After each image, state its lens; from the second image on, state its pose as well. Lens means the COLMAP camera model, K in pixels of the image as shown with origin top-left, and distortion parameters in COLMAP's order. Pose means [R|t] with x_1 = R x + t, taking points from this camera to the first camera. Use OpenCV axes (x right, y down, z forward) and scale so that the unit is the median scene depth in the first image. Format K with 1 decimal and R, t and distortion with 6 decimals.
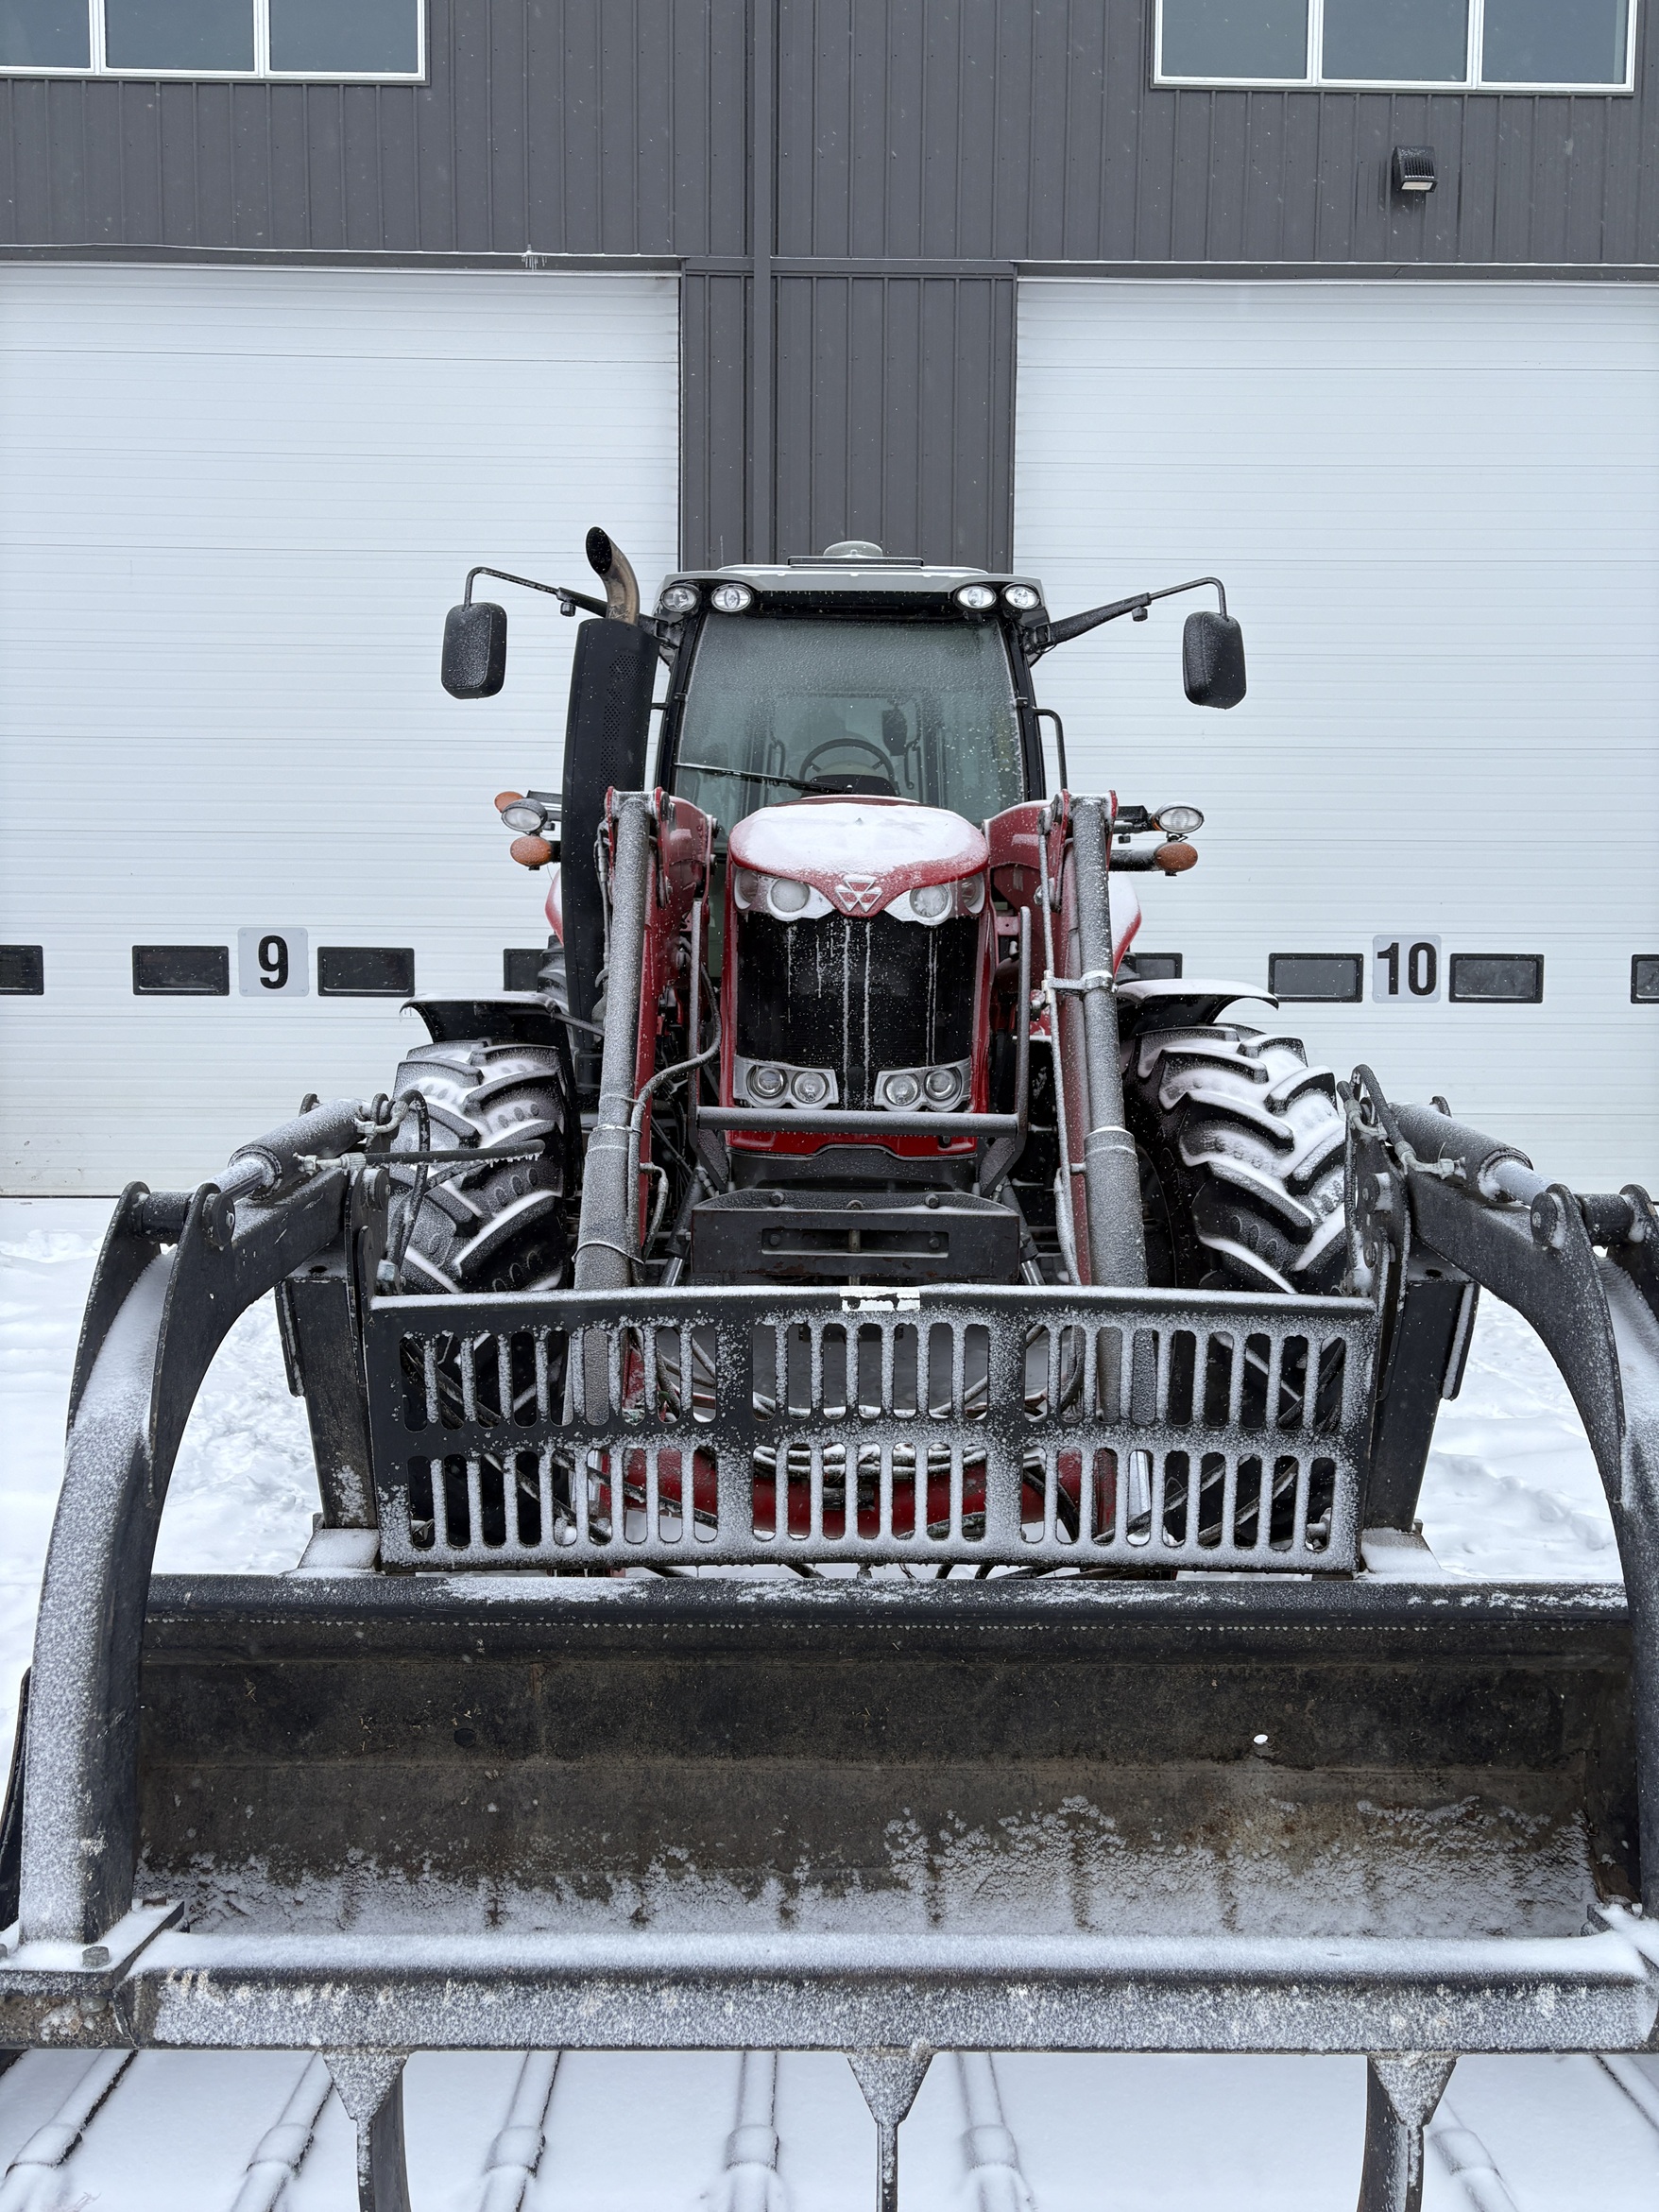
lens RADIAL K [[1628.7, 0, 829.5], [0, 1628.7, 1106.0], [0, 0, 1]] dist [0.023223, 0.037159]
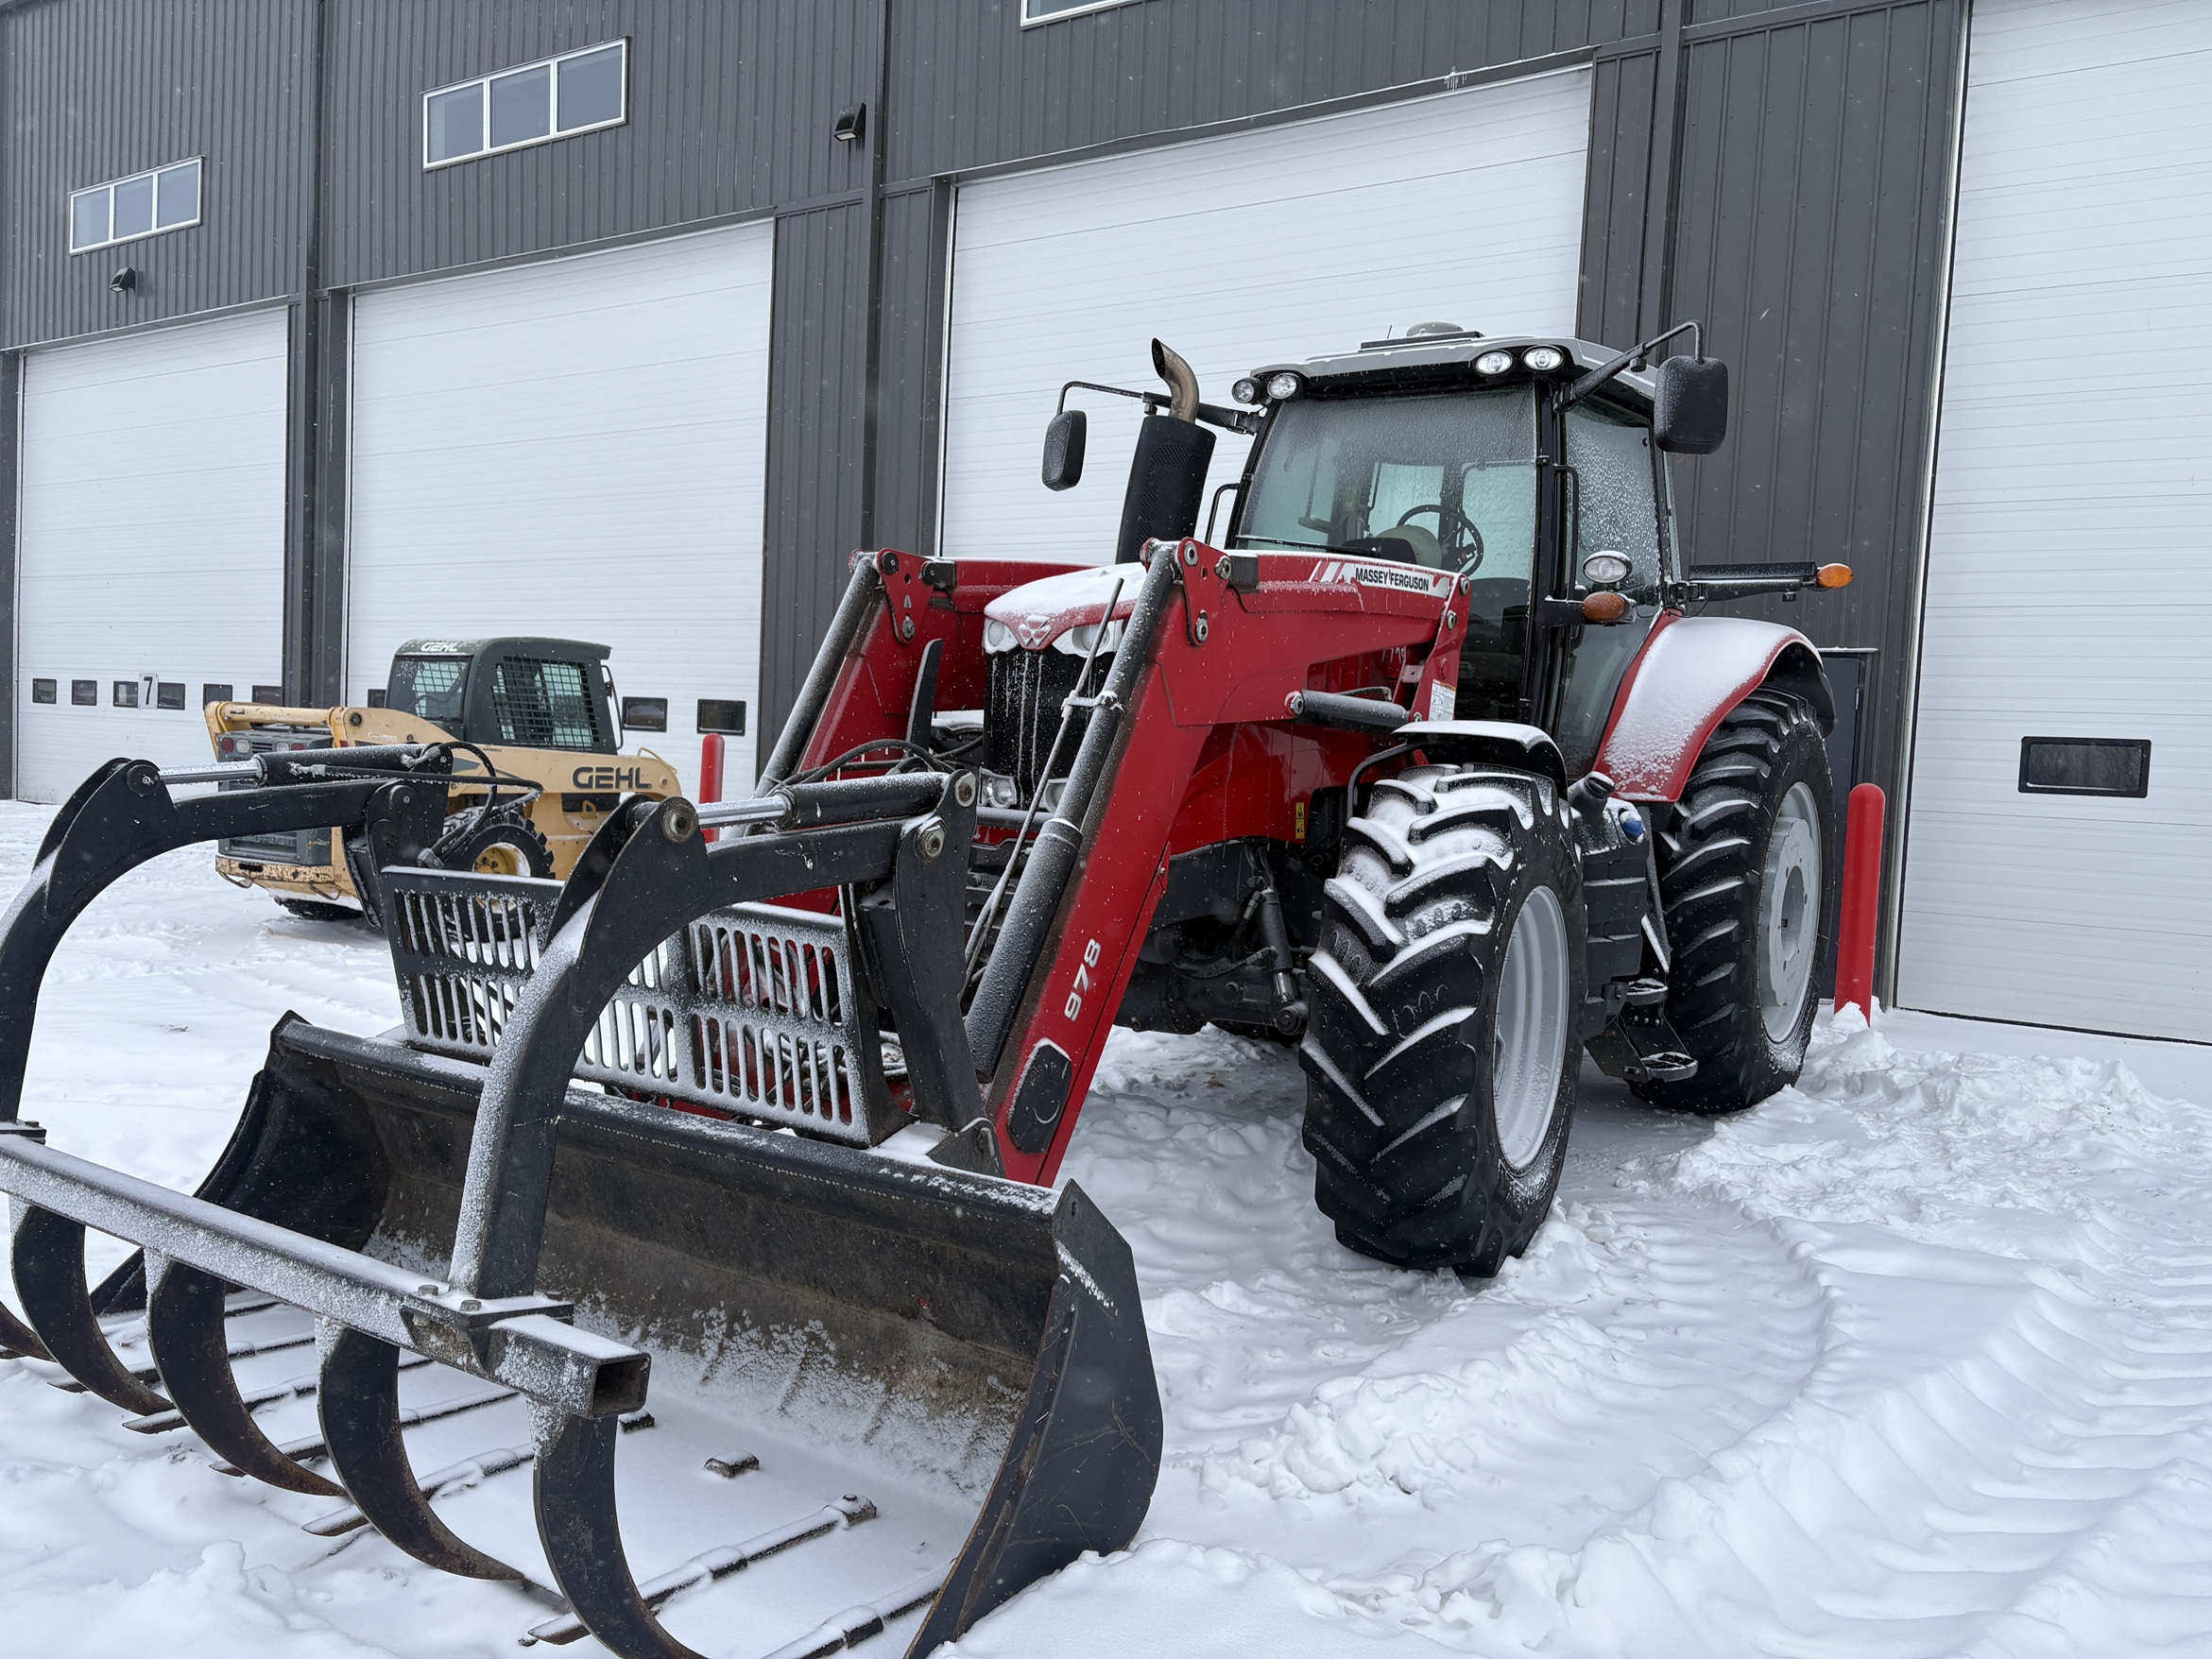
lens RADIAL K [[1628.7, 0, 1102.8], [0, 1628.7, 816.3], [0, 0, 1]] dist [0.023223, 0.037159]
pose [[0.831287, 0.054125, -0.553202, 1.014122], [-0.081332, 0.996380, -0.024731, 0.044740], [0.549861, 0.065552, 0.832680, 0.040191]]
